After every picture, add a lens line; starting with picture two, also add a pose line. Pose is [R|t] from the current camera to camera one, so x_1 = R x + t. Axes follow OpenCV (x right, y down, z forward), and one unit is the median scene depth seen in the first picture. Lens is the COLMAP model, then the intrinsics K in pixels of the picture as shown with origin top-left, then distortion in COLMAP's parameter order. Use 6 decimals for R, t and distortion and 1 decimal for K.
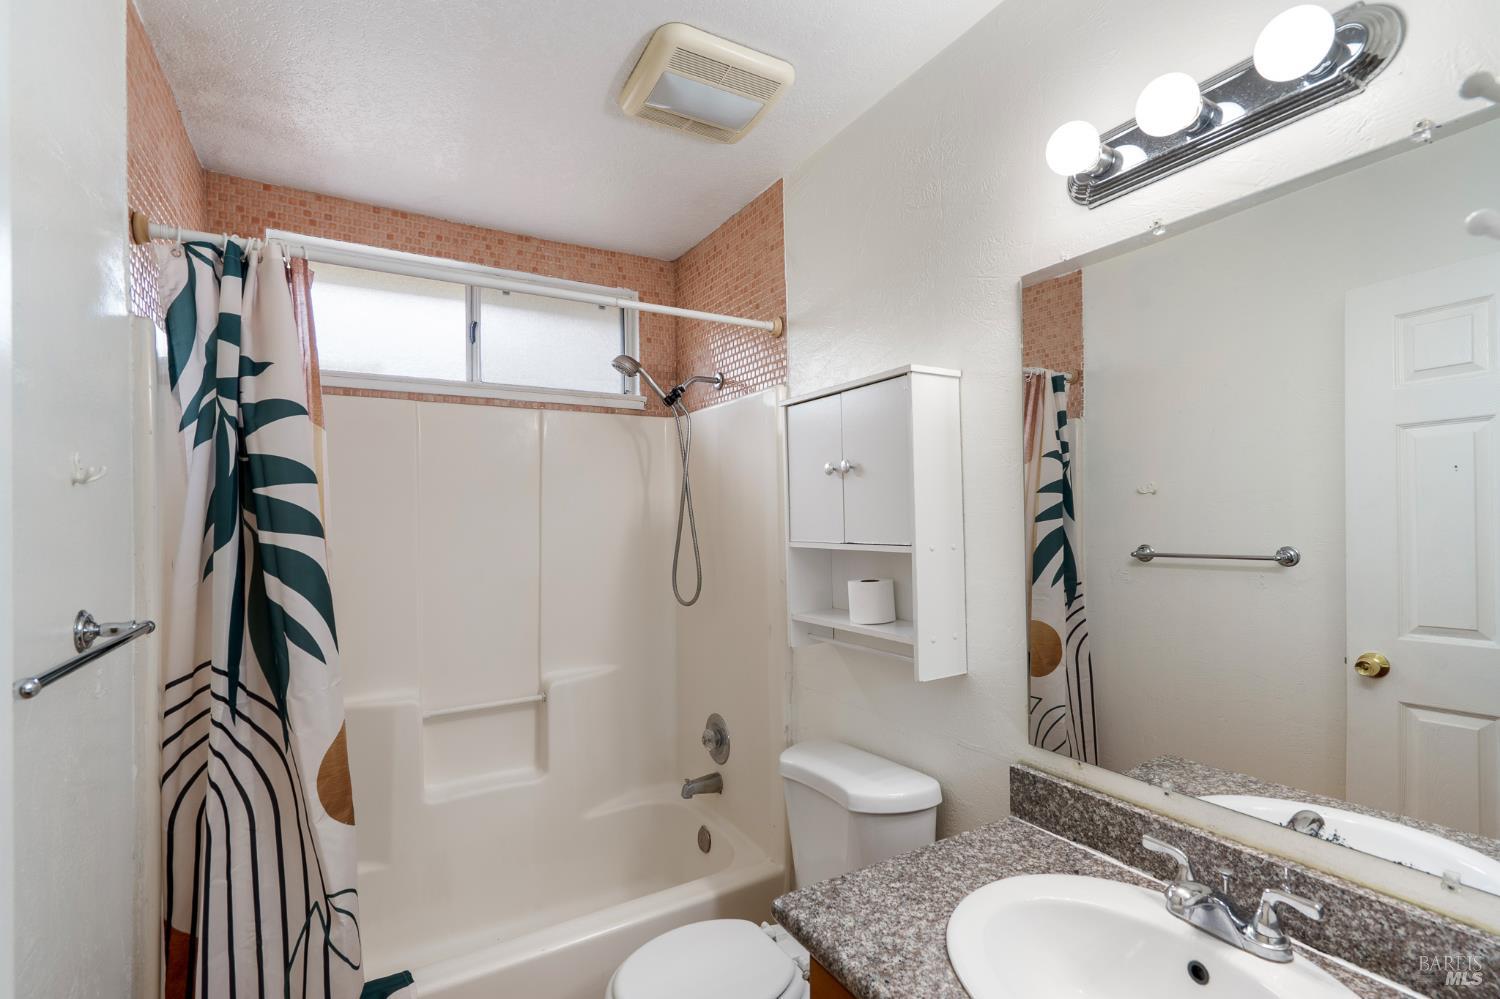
lens RADIAL K [[693.5, 0, 751.9], [0, 693.5, 504.2], [0, 0, 1]] dist [-0.004942, 0.001325]
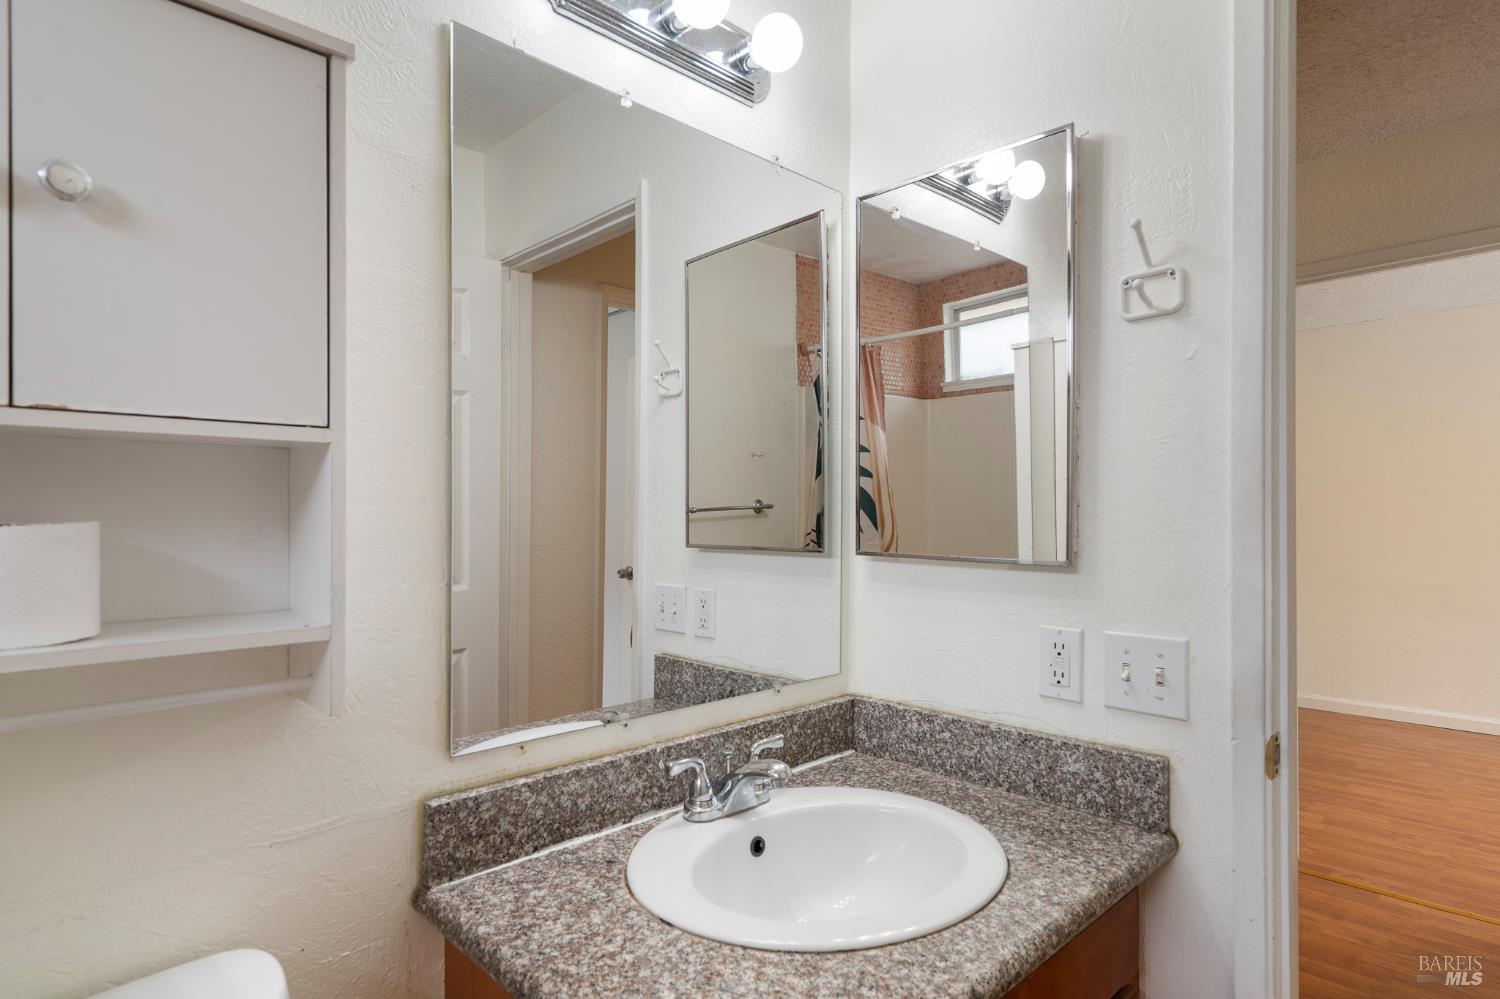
lens RADIAL K [[811.7, 0, 751.3], [0, 811.7, 507.1], [0, 0, 1]] dist [-0.003651, -0.000167]
pose [[-0.240270, 0.020478, 0.970490, -0.440115], [-0.008765, 0.999691, -0.023265, 0.148157], [-0.970666, -0.014096, -0.240017, 1.028199]]
